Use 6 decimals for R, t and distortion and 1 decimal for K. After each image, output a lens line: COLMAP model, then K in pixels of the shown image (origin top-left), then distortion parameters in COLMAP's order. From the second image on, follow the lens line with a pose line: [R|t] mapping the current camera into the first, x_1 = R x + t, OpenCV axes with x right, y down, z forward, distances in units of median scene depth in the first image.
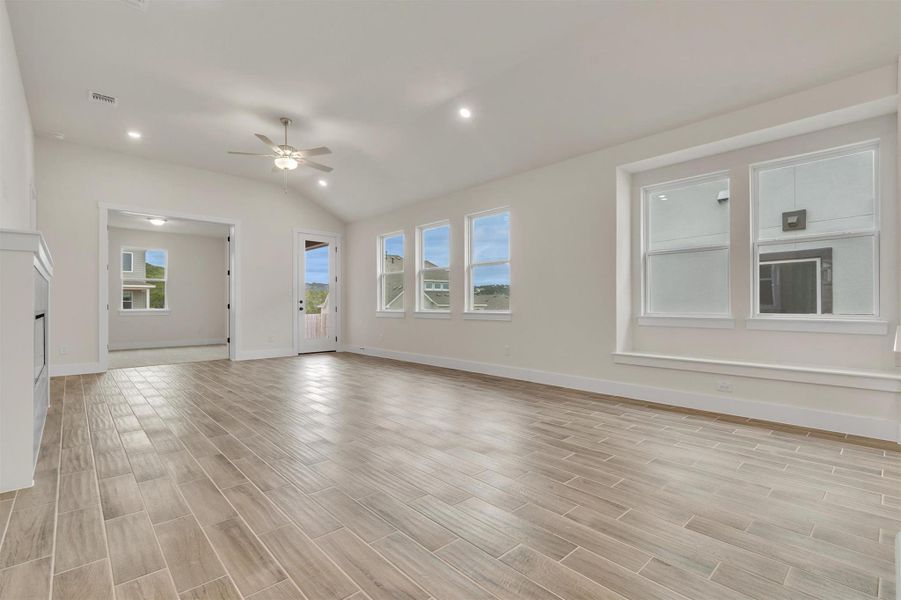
lens RADIAL K [[408.5, 0, 454.9], [0, 408.5, 302.8], [0, 0, 1]] dist [0.002630, 0.000148]
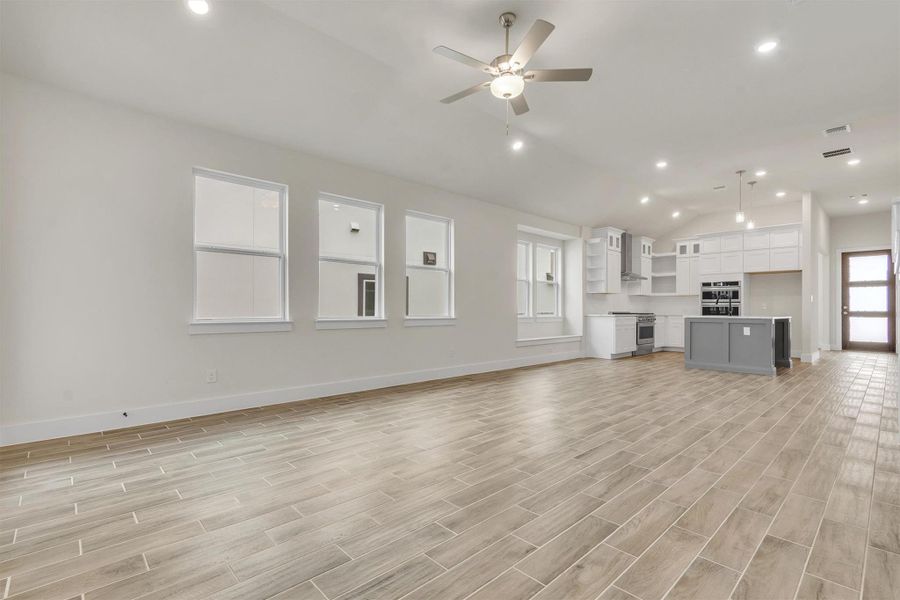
lens RADIAL K [[420.6, 0, 436.6], [0, 420.6, 311.4], [0, 0, 1]] dist [0.001306, 0.000498]
pose [[-0.003628, -0.005494, 0.999978, -1.066306], [-0.007331, 0.999958, 0.005467, 0.001718], [-0.999967, -0.007311, -0.003668, 1.137059]]
